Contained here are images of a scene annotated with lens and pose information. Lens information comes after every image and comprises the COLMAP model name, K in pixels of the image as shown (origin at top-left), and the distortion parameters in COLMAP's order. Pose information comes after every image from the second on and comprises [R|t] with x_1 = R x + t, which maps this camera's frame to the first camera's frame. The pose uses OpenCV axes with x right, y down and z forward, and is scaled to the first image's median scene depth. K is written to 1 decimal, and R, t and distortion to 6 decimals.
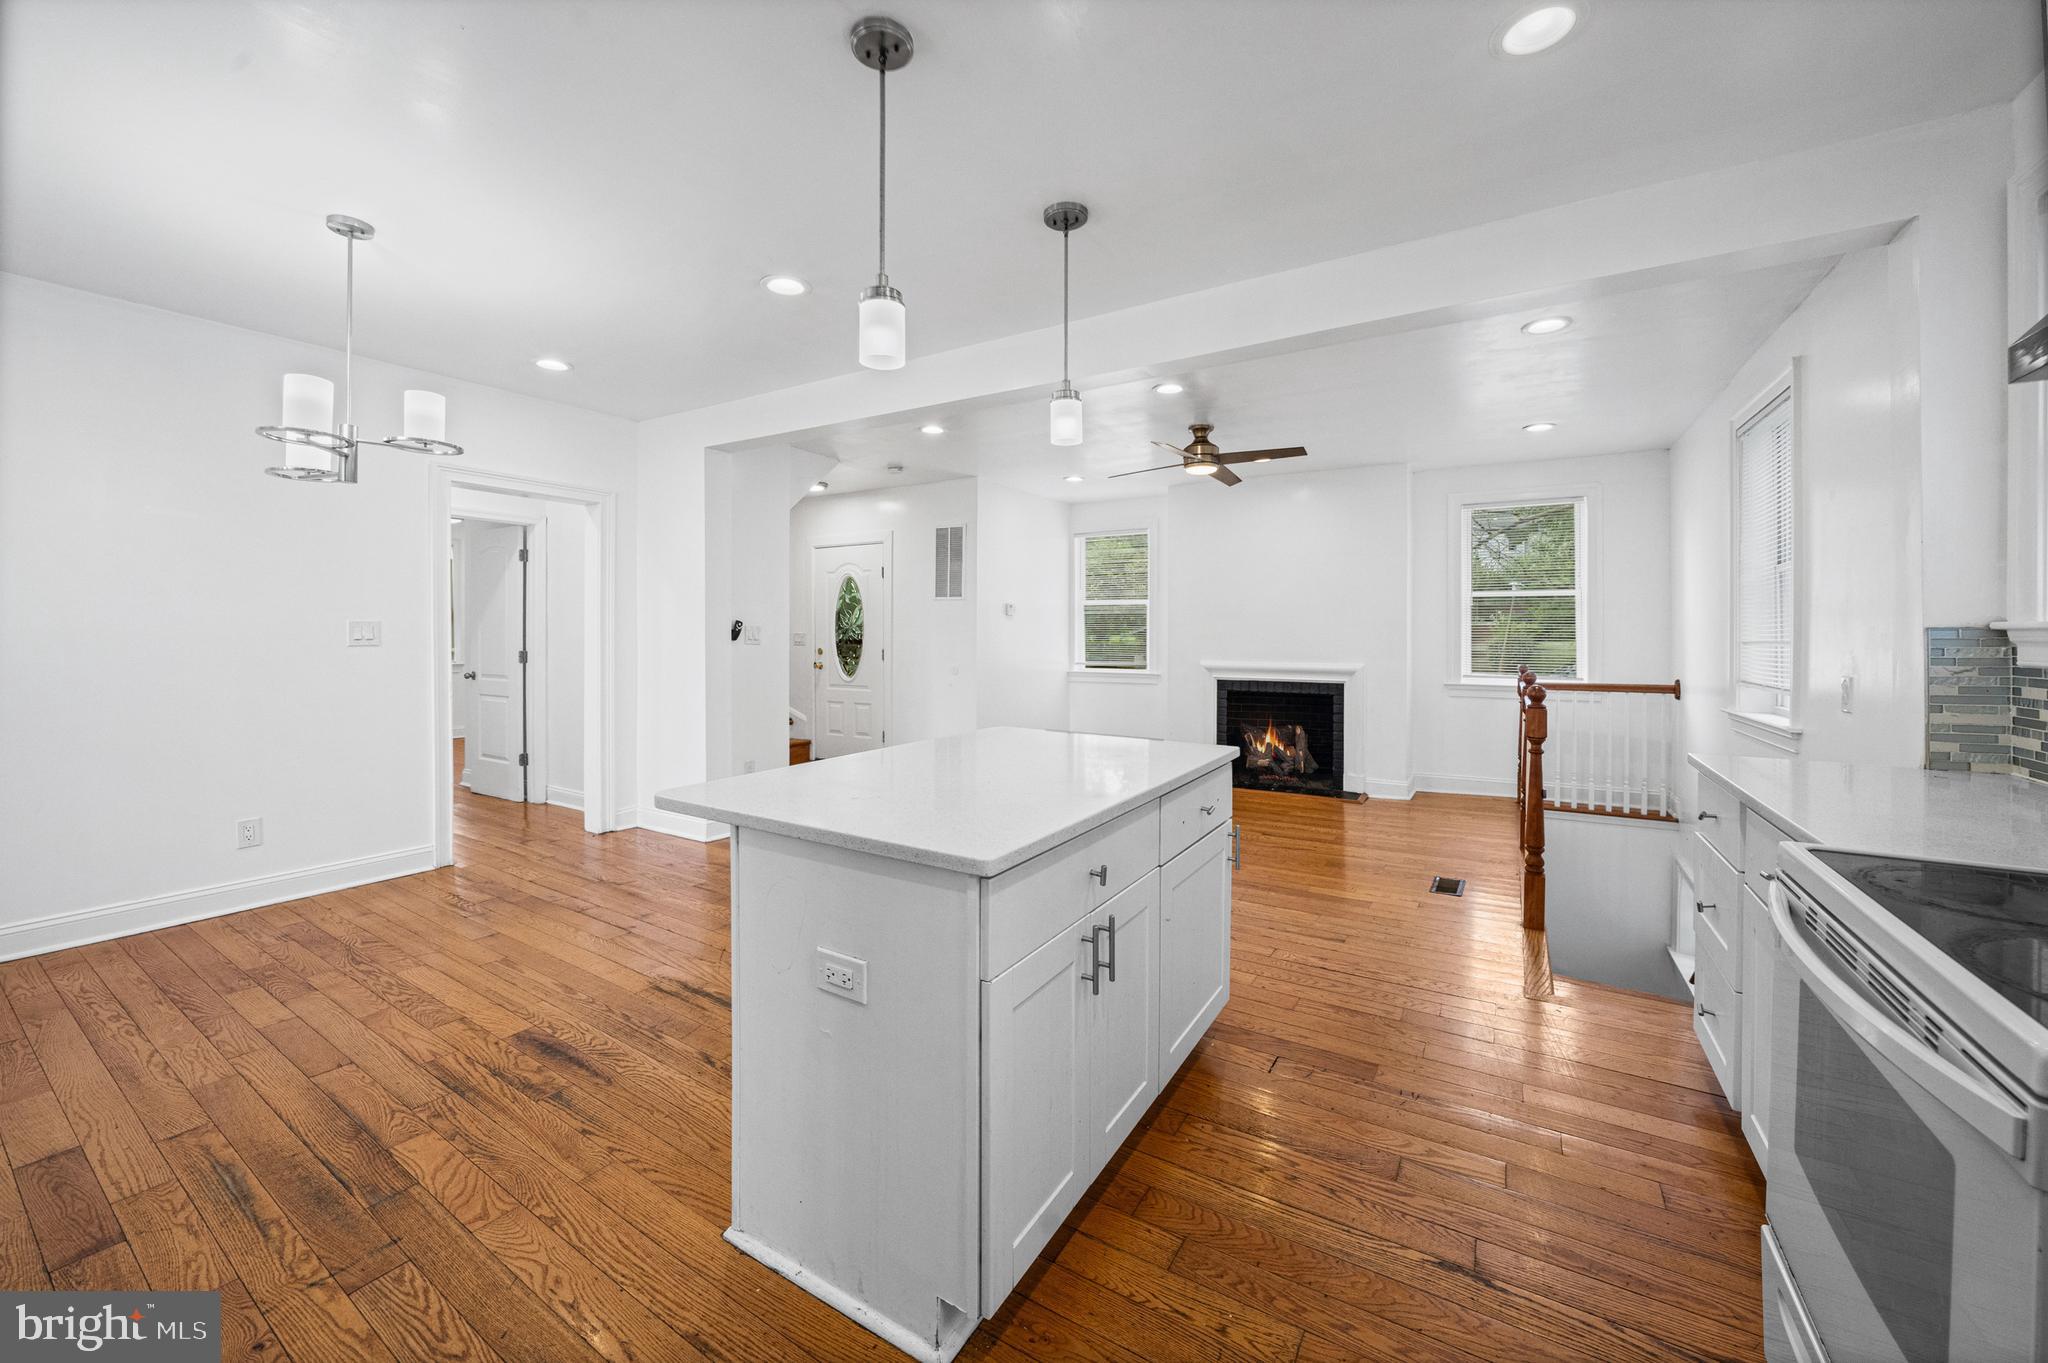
lens RADIAL K [[788.6, 0, 1022.9], [0, 788.6, 631.1], [0, 0, 1]] dist [-0.018239, 0.000618]
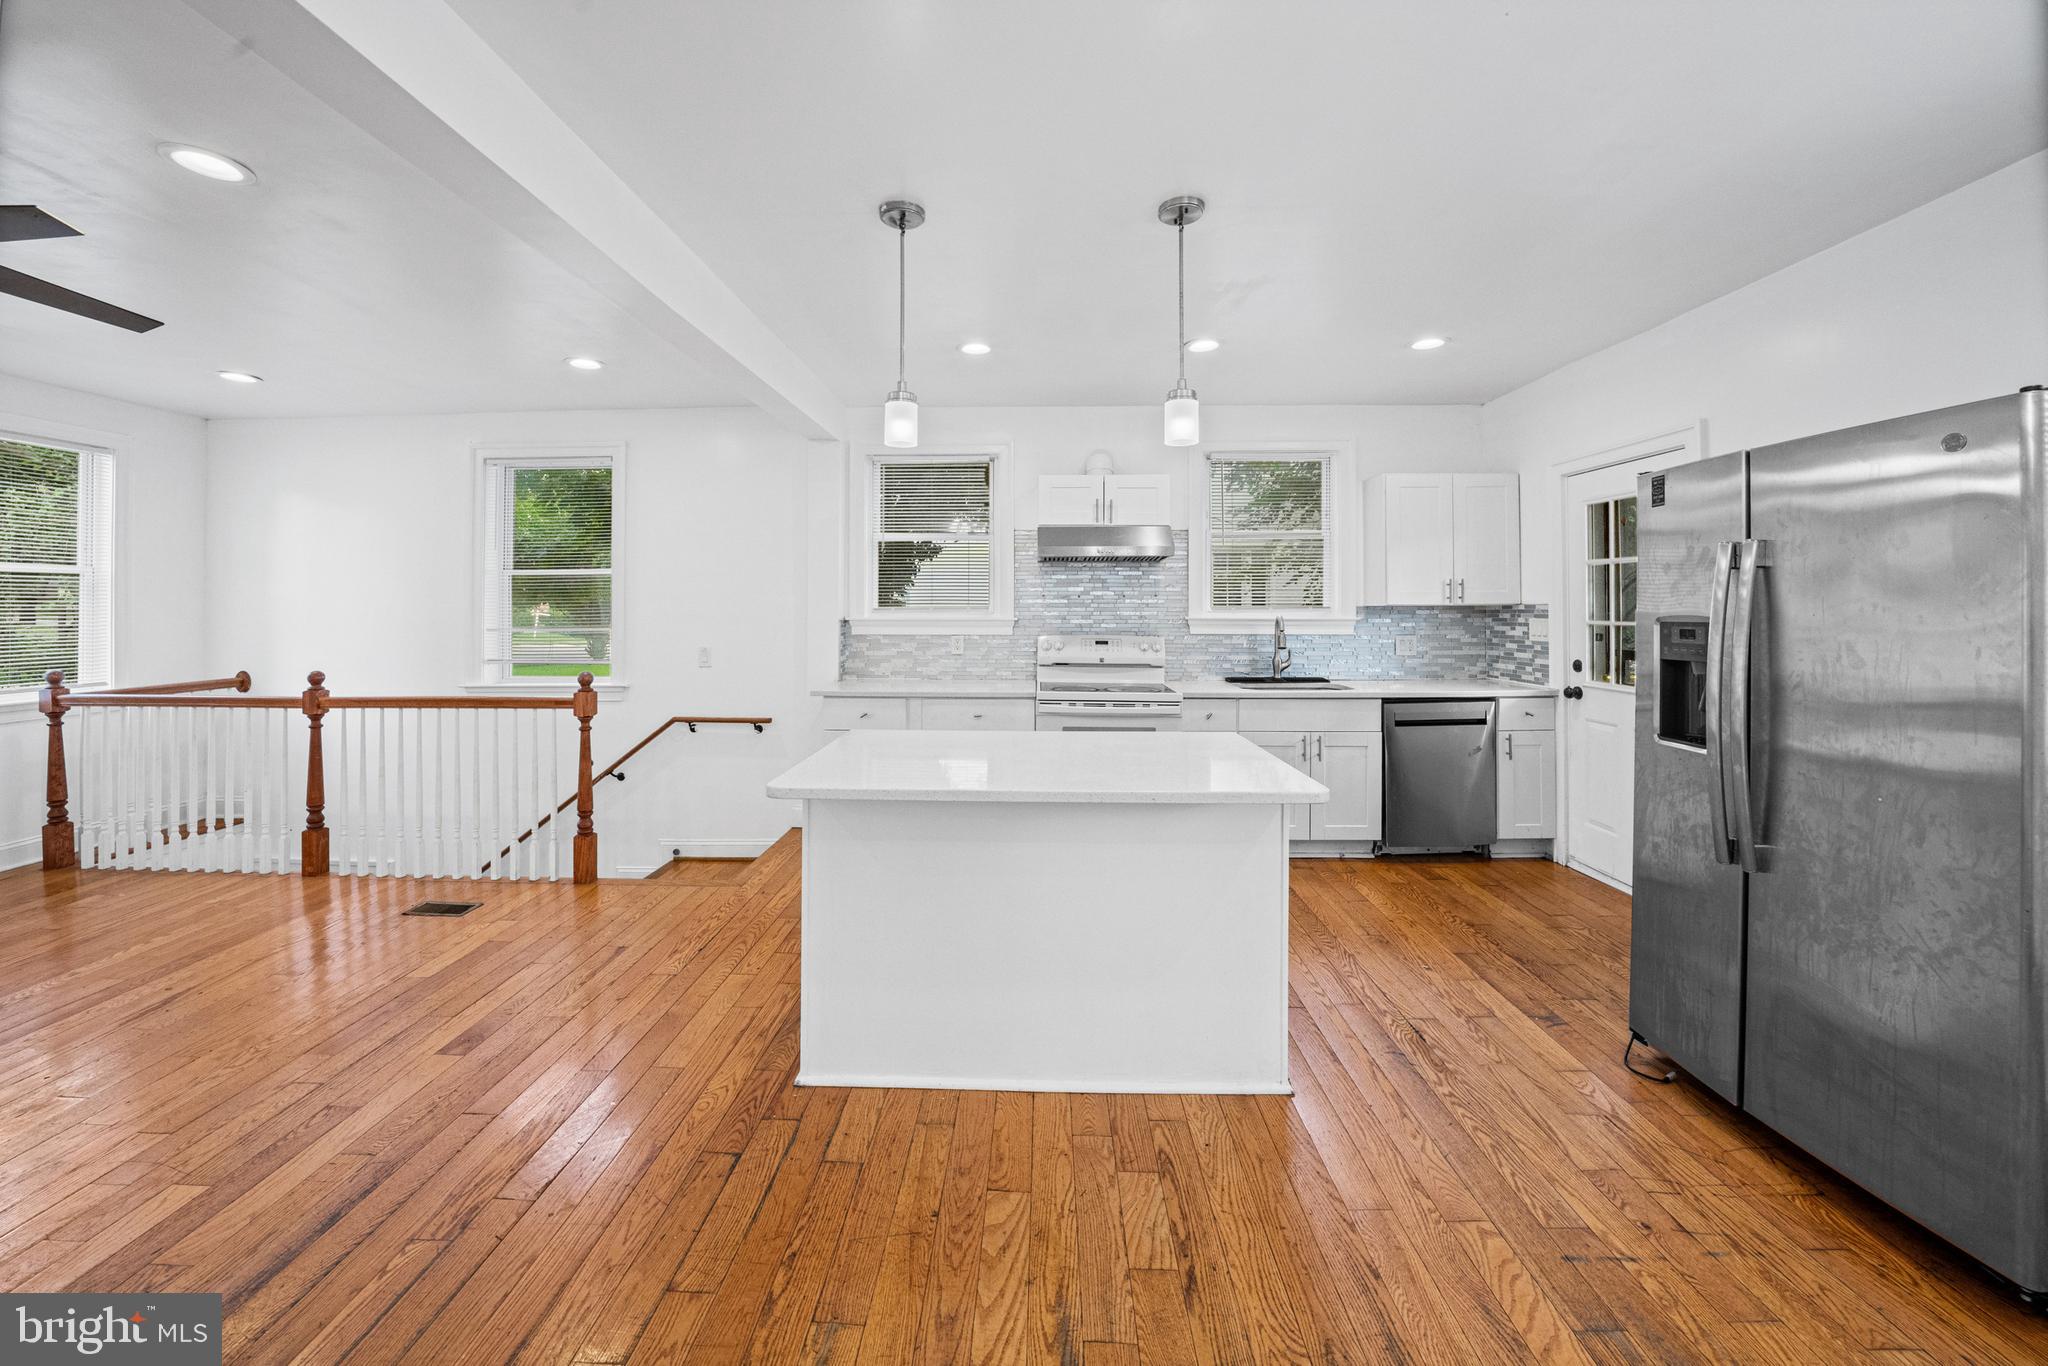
lens RADIAL K [[727.3, 0, 1012.3], [0, 727.3, 607.9], [0, 0, 1]] dist [-0.022880, 0.000701]
pose [[-0.493913, -0.005504, 0.869494, -0.416844], [-0.001398, 0.999984, 0.005536, -0.023289], [-0.869510, 0.001518, -0.493913, 0.695739]]
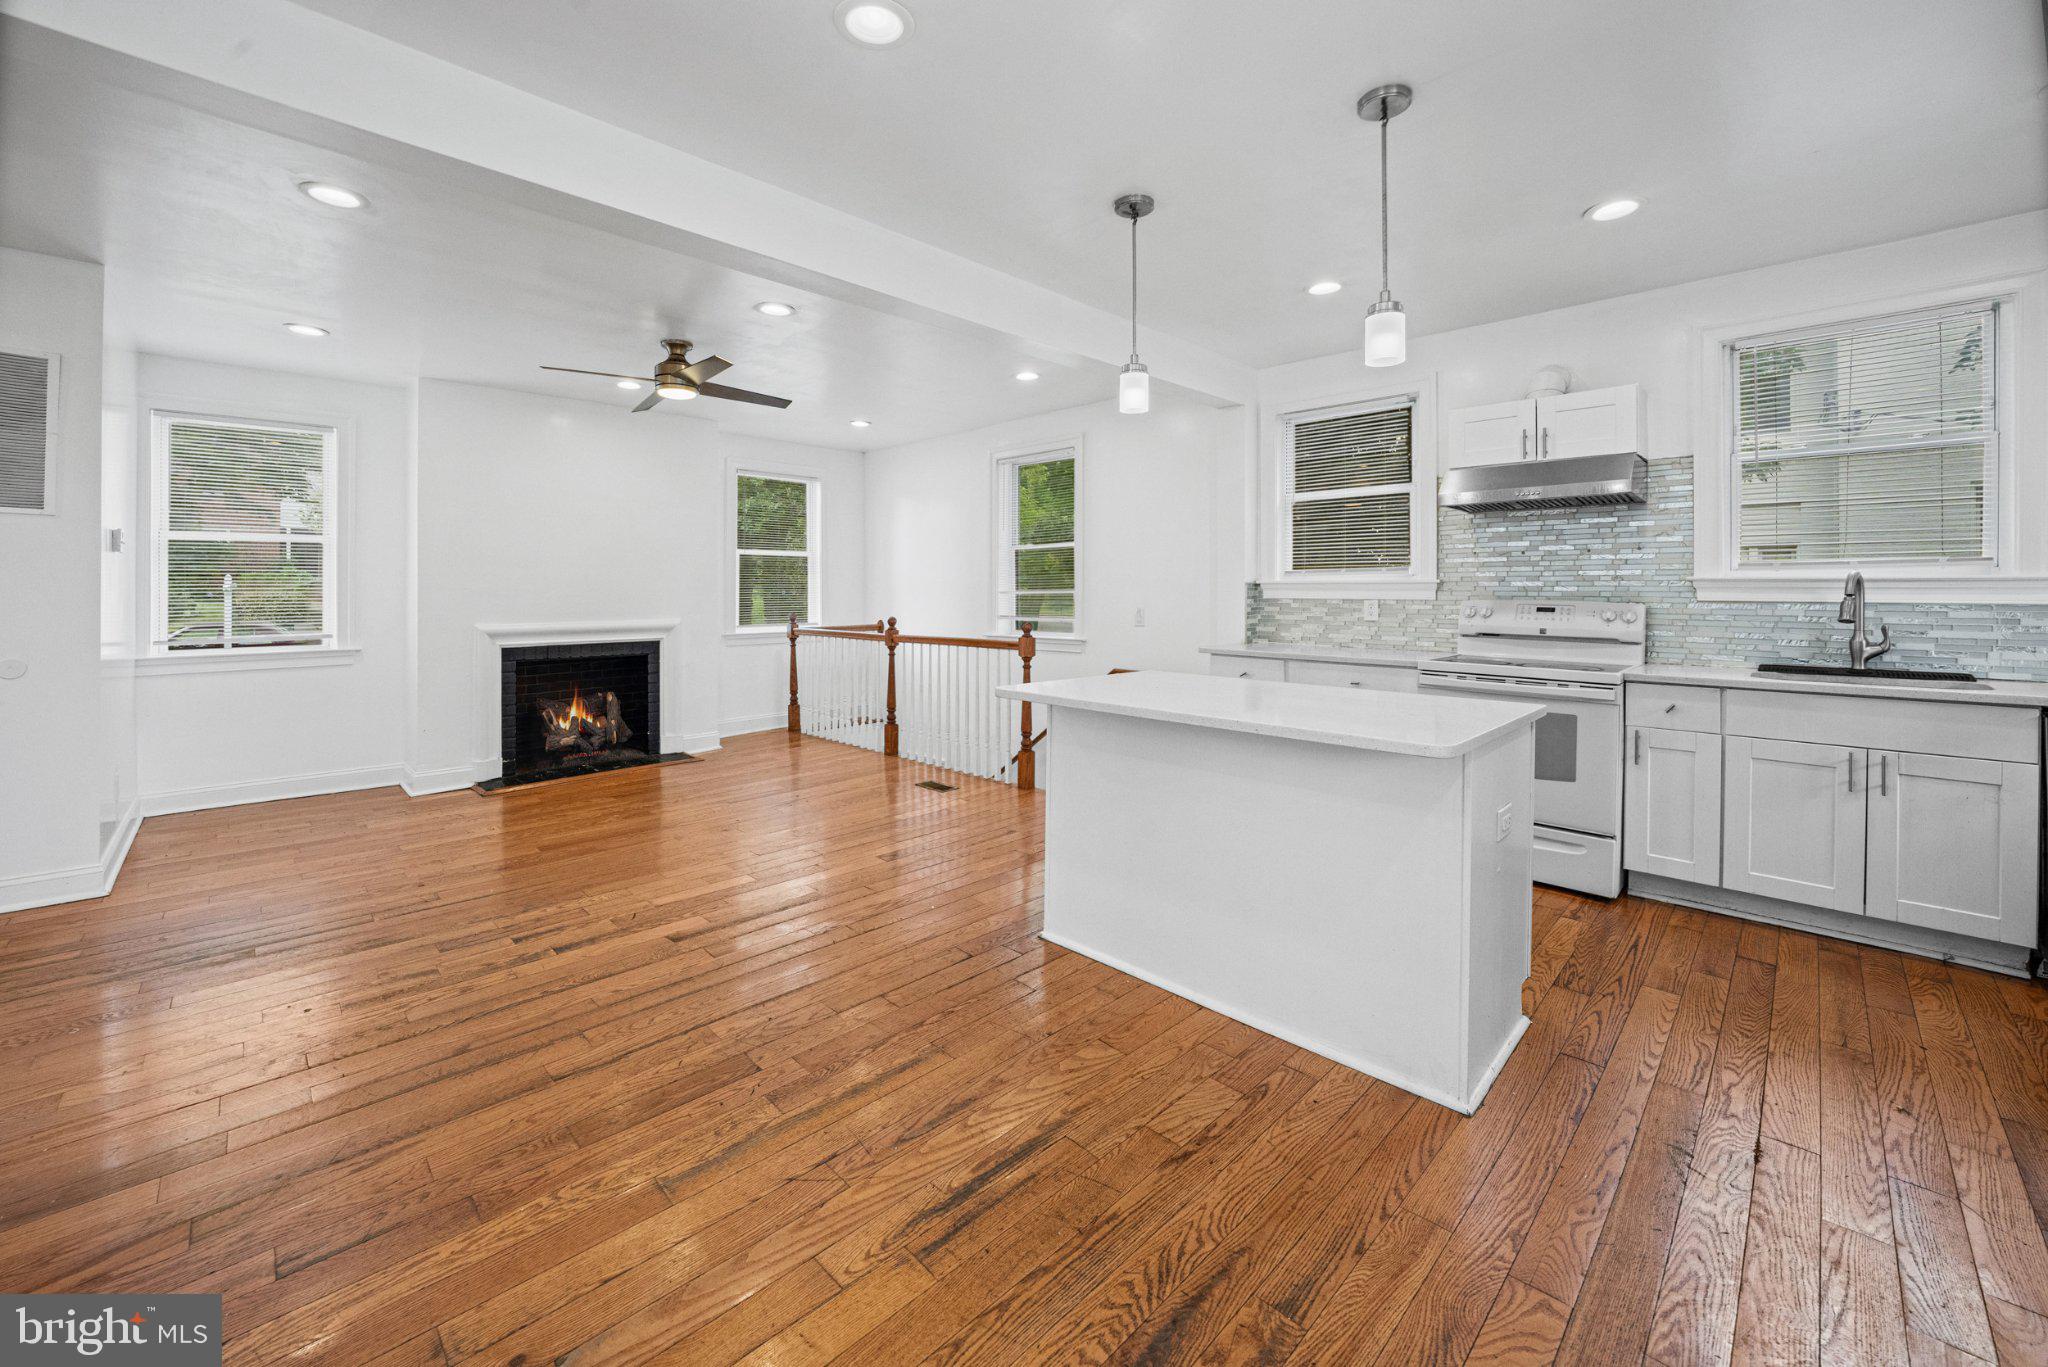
lens RADIAL K [[788.6, 0, 1033.3], [0, 788.6, 595.1], [0, 0, 1]] dist [-0.018239, 0.000618]
pose [[0.221776, -0.010147, 0.975045, -0.554335], [-0.000016, 0.999946, 0.010409, 0.003170], [-0.975098, -0.002324, 0.221764, 0.468613]]
